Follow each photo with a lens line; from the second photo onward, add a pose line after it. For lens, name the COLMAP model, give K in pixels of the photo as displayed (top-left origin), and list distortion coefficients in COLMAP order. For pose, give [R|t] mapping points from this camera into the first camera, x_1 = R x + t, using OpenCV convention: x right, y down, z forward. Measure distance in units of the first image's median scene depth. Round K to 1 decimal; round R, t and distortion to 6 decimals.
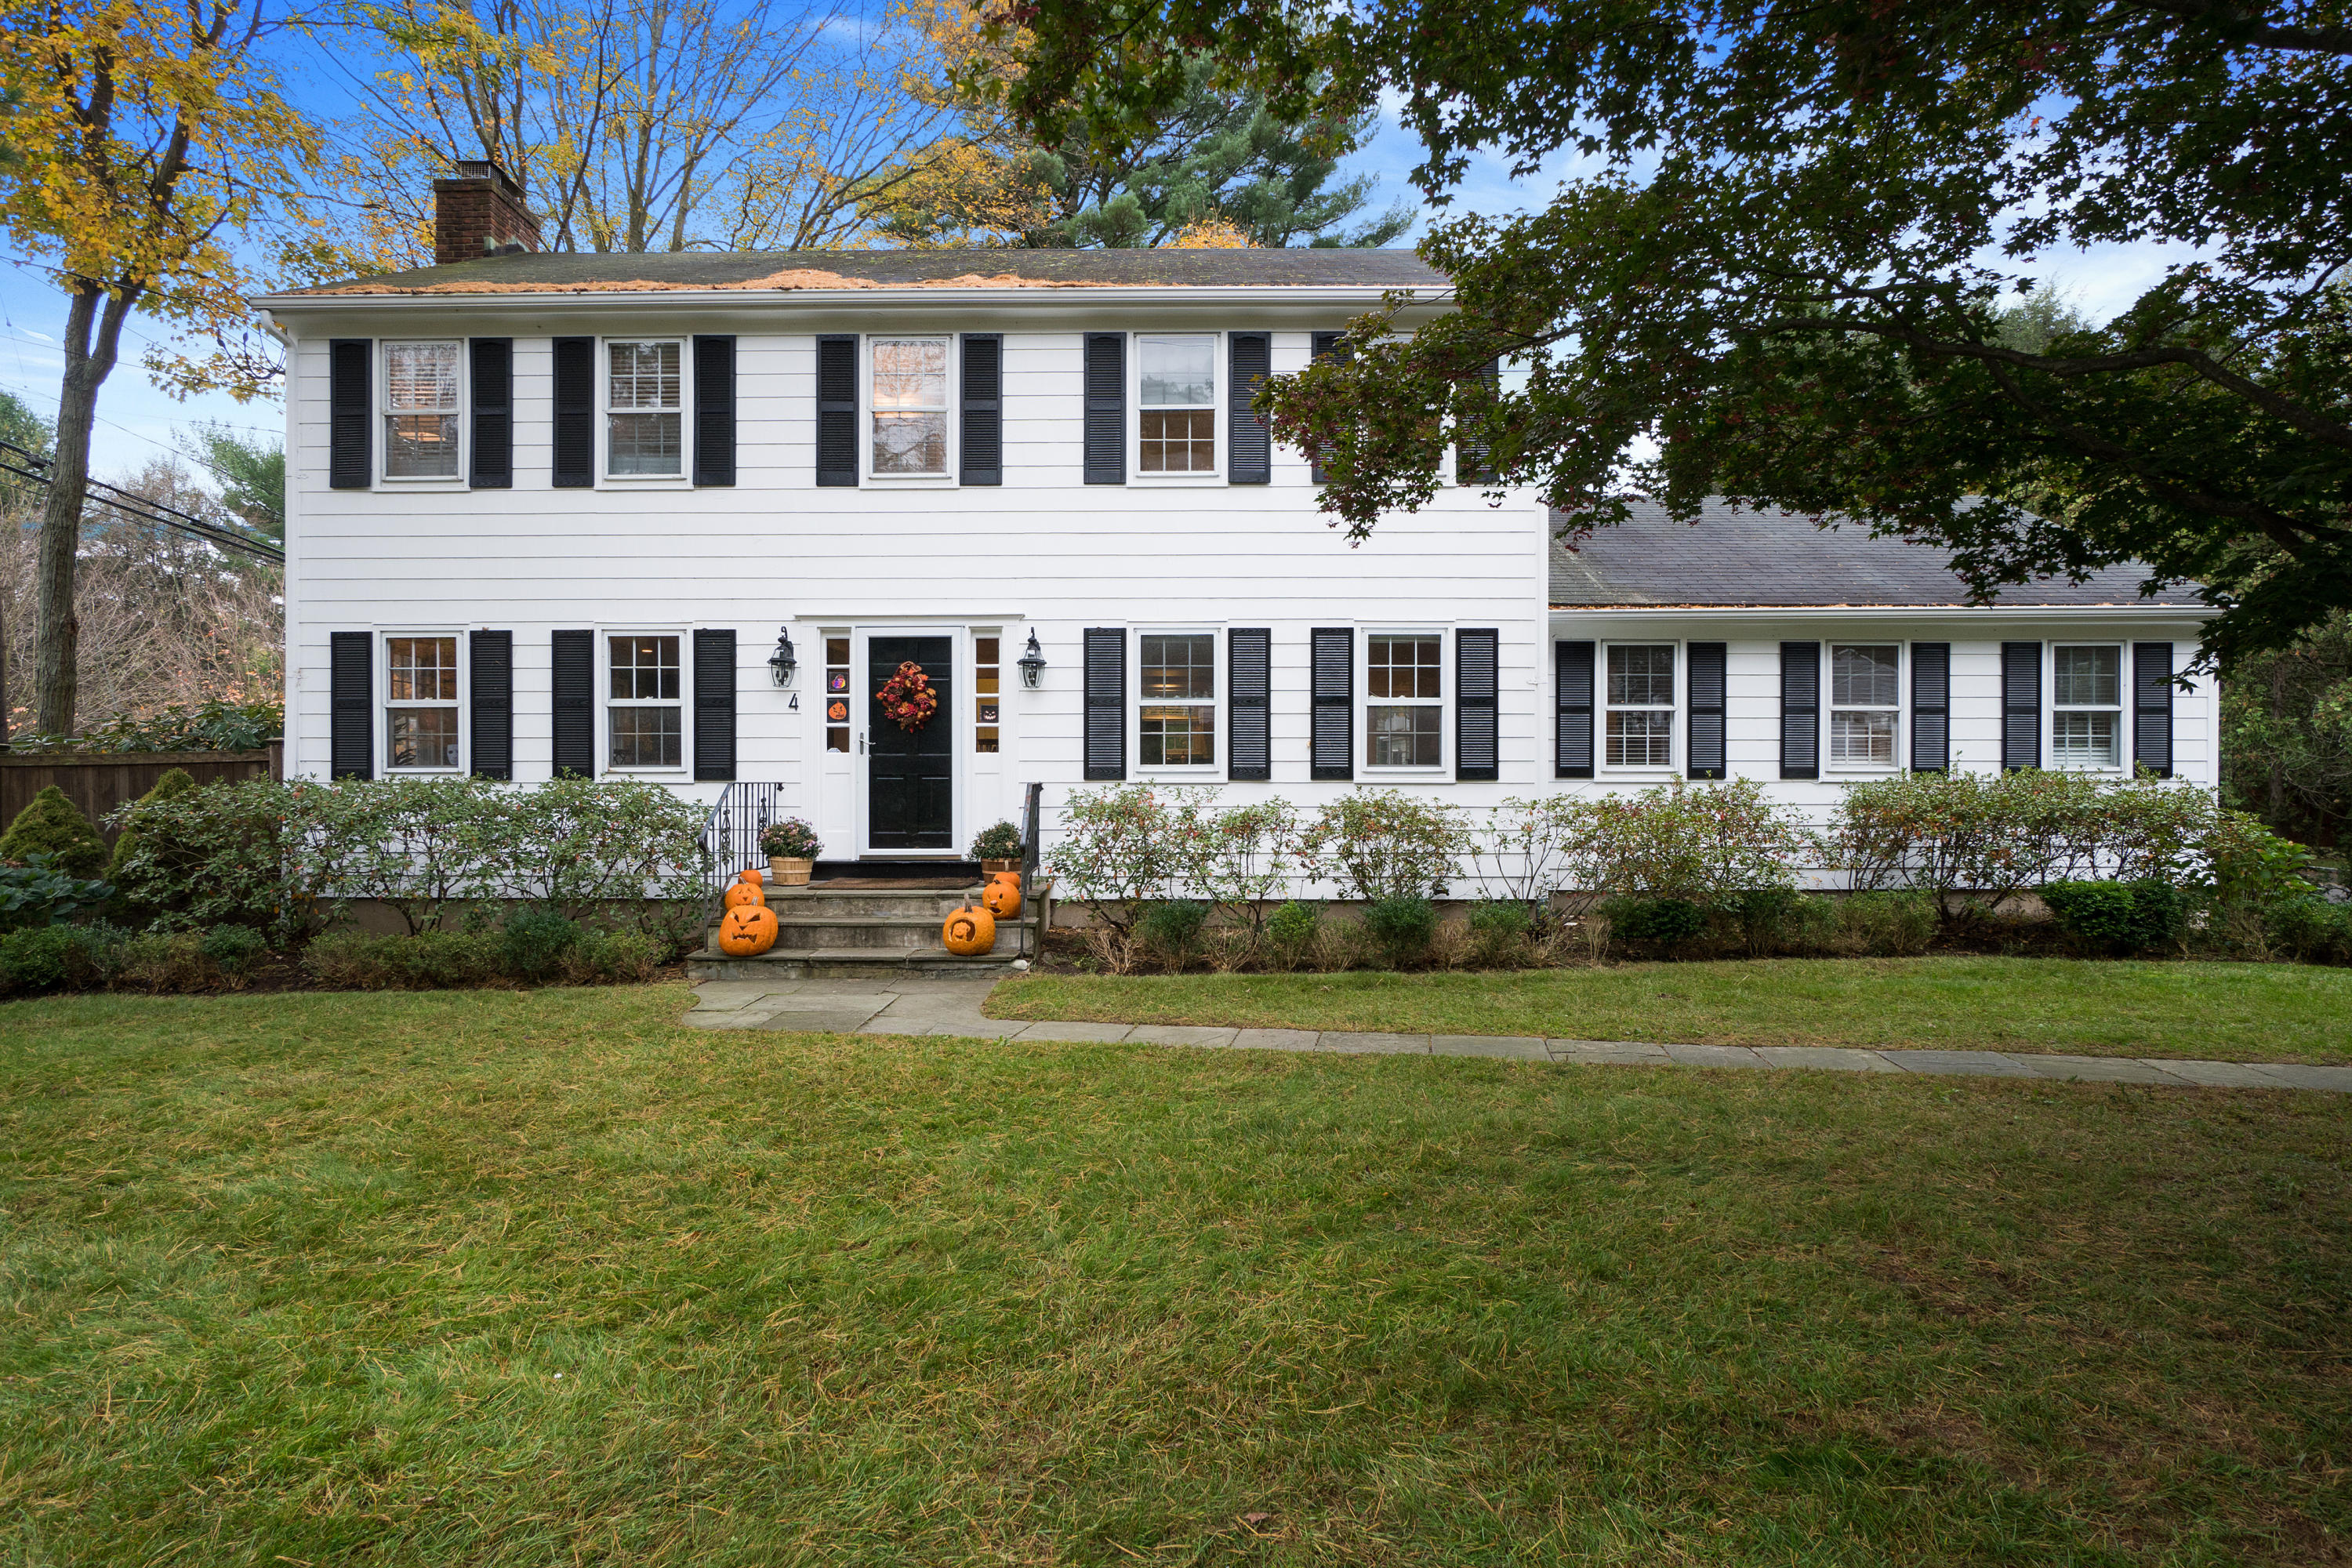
lens RADIAL K [[1143.3, 0, 1173.4], [0, 1143.3, 798.0], [0, 0, 1]] dist [0.011467, -0.001118]
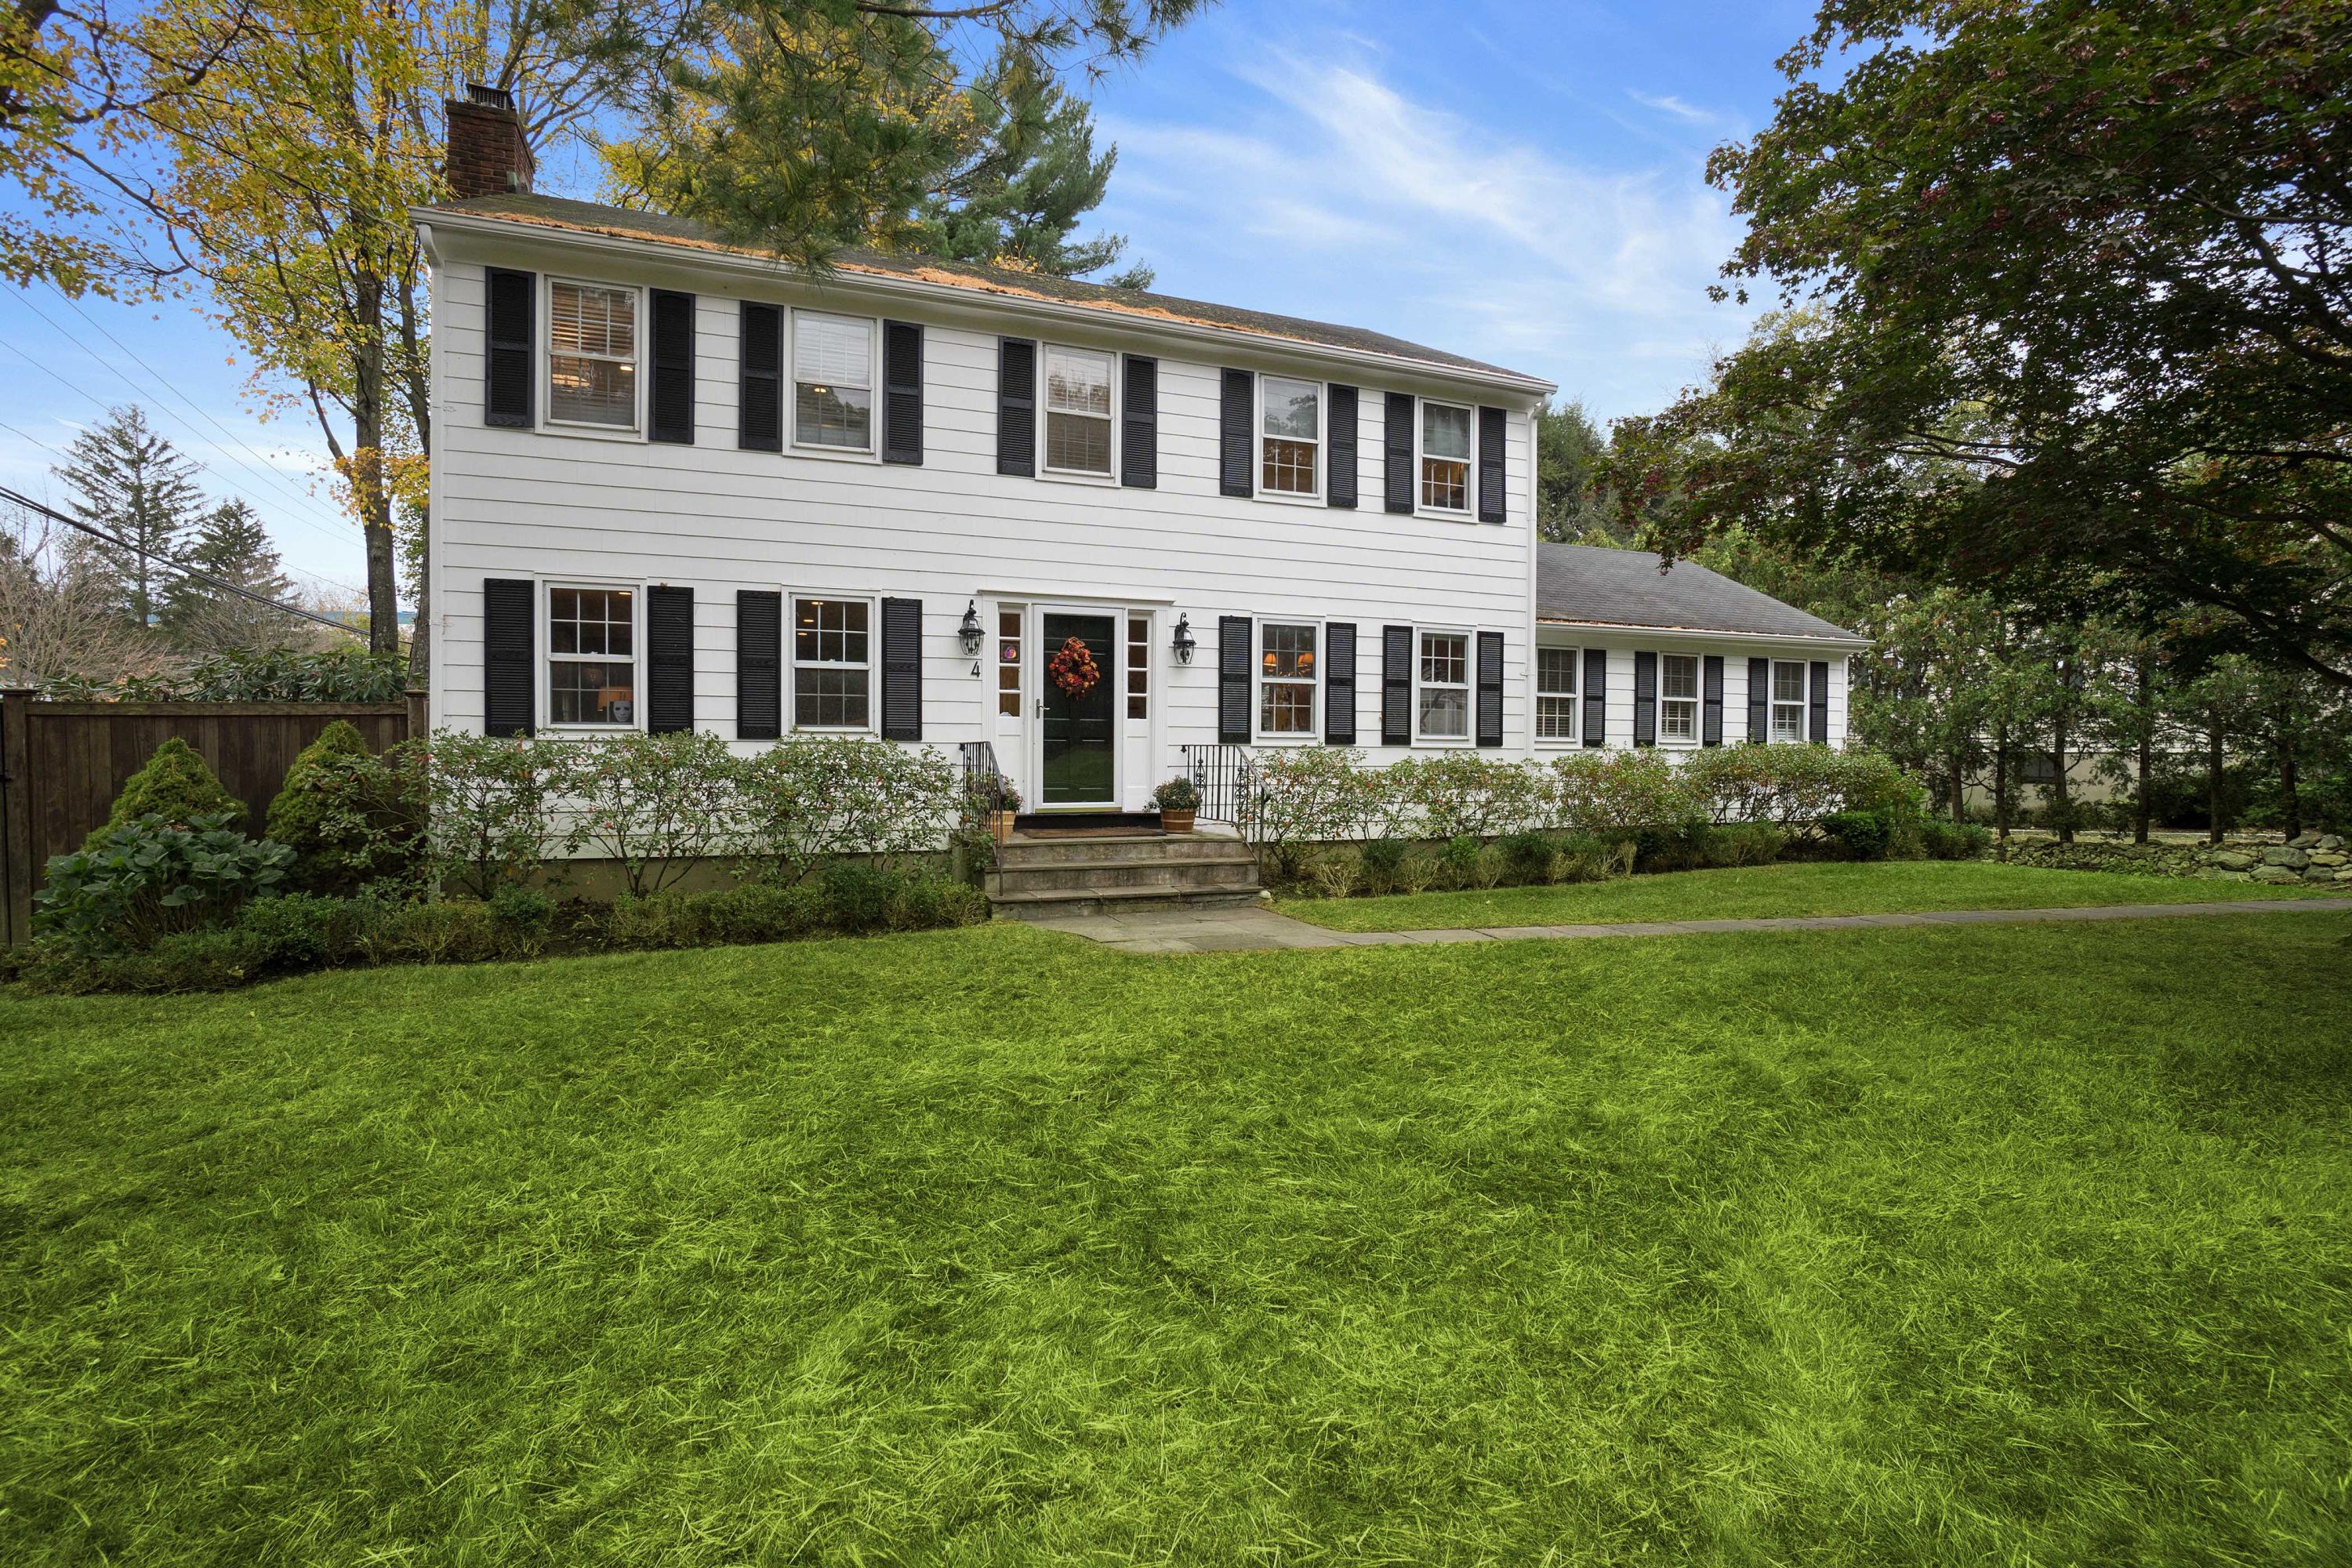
lens RADIAL K [[1027.9, 0, 1183.8], [0, 1027.9, 785.5], [0, 0, 1]] dist [-0.009305, 0.002540]
pose [[0.933998, -0.005039, 0.357241, -0.495853], [-0.004241, 0.999674, 0.025190, 0.001474], [-0.357252, -0.025043, 0.933672, 0.008143]]
